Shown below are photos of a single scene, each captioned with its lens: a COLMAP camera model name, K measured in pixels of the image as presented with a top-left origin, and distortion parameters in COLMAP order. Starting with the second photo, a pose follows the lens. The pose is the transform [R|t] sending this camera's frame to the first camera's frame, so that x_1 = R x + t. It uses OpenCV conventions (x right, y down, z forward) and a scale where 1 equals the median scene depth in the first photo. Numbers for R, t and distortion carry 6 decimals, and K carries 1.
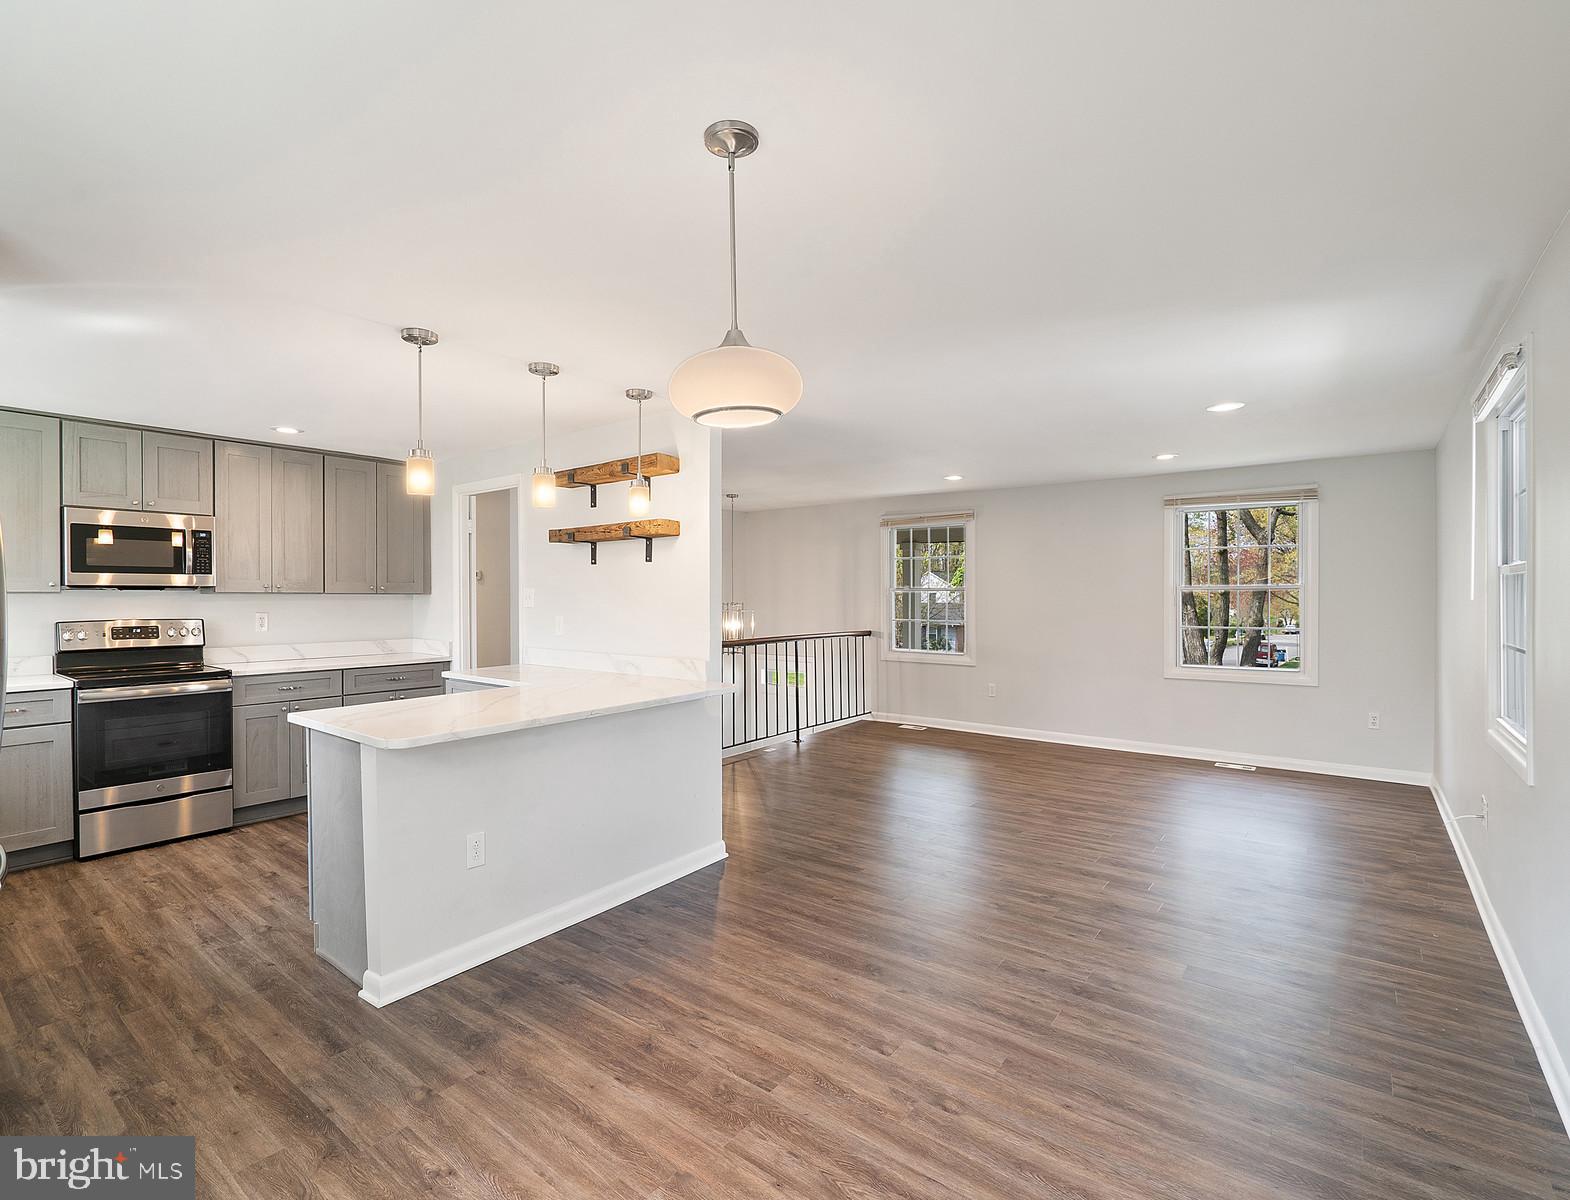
lens RADIAL K [[723.7, 0, 763.2], [0, 723.7, 605.7], [0, 0, 1]] dist [-0.005195, 0.001550]
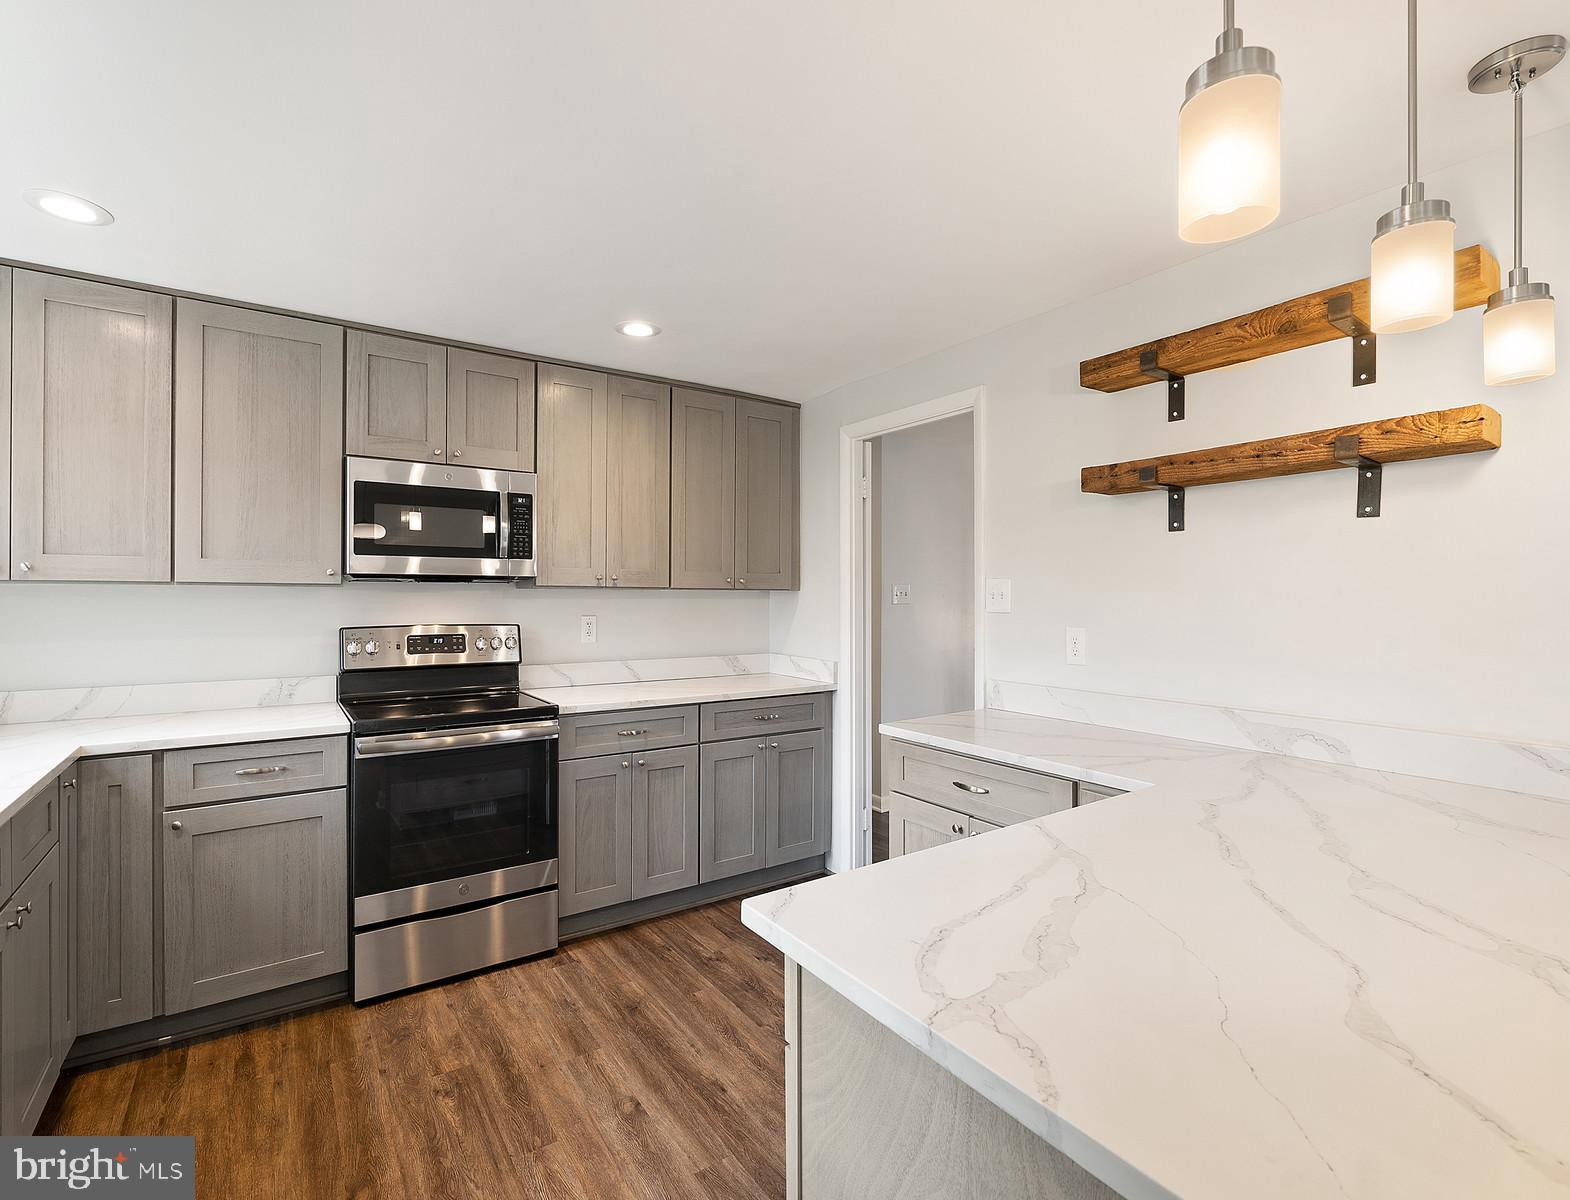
lens RADIAL K [[723.7, 0, 793.4], [0, 723.7, 599.8], [0, 0, 1]] dist [-0.005195, 0.001550]
pose [[0.961162, 0.004894, -0.275943, -0.360761], [-0.007567, 0.999934, -0.008622, -0.001537], [0.275882, 0.010375, 0.961135, 0.440423]]
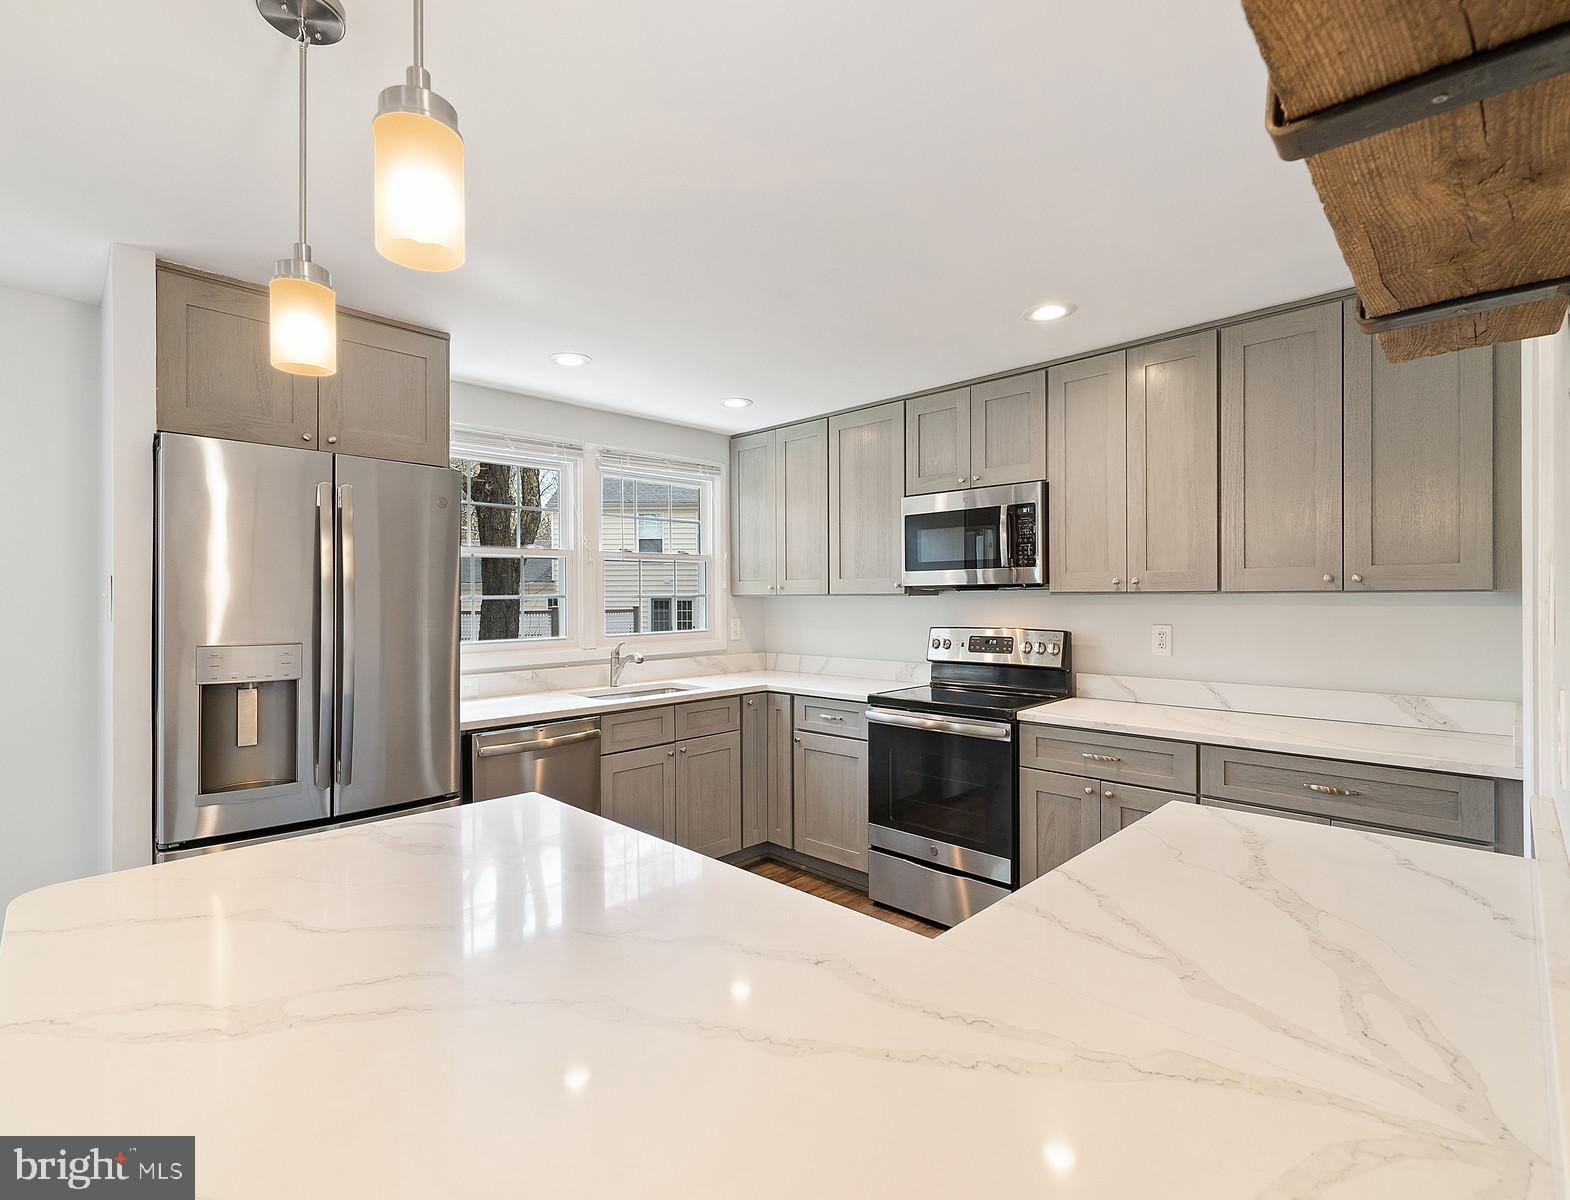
lens RADIAL K [[723.7, 0, 725.3], [0, 723.7, 607.3], [0, 0, 1]] dist [-0.005195, 0.001550]
pose [[-0.113369, 0.007698, -0.993523, -0.053354], [-0.013893, 0.999860, 0.009332, -0.007063], [0.993456, 0.014861, -0.113246, 0.827452]]
